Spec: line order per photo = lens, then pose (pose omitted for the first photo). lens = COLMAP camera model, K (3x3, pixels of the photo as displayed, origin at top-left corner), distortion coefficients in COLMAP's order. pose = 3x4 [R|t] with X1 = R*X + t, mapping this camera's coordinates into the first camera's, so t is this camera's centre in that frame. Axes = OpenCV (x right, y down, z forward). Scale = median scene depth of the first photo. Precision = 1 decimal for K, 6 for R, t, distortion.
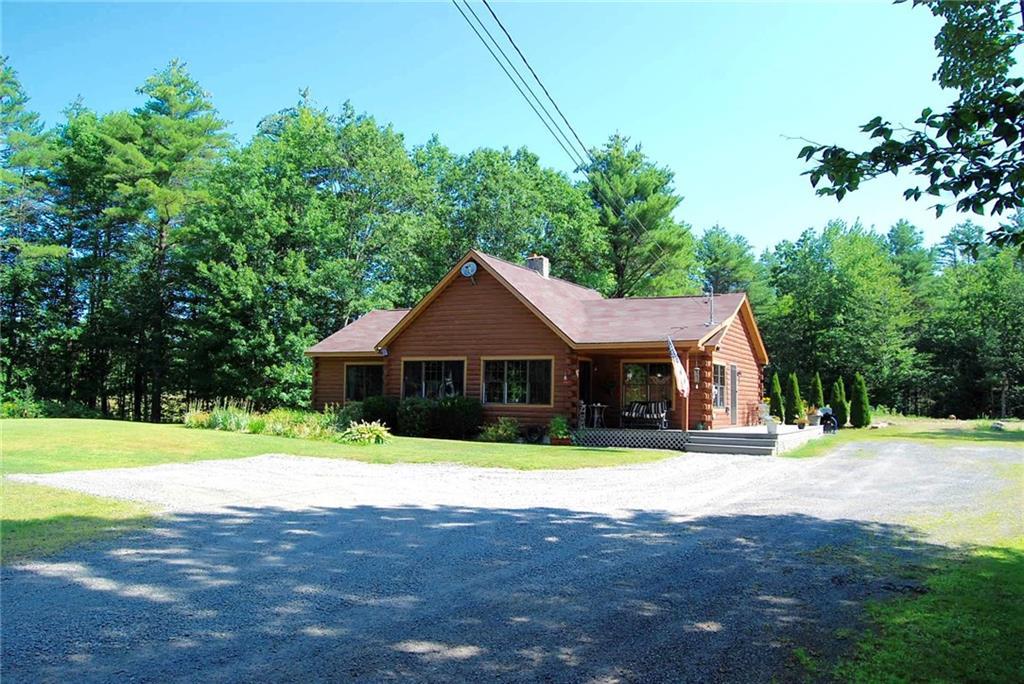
lens RADIAL K [[804.6, 0, 512.0], [0, 804.6, 342.5], [0, 0, 1]] dist [-0.060950, -0.007086]
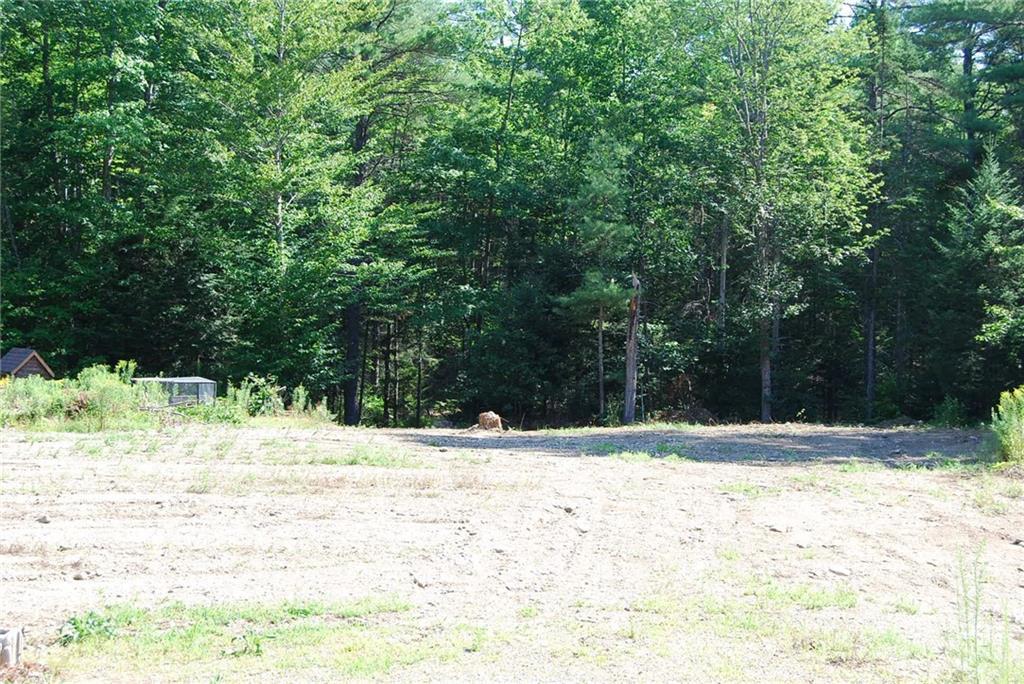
lens RADIAL K [[1357.6, 0, 512.0], [0, 1357.6, 343.1], [0, 0, 1]] dist [0.000110, 0.000000]
pose [[0.855674, 0.005435, 0.517487, 0.237456], [-0.038383, 0.997857, 0.052988, 0.031227], [-0.516090, -0.065203, 0.854049, 0.440559]]
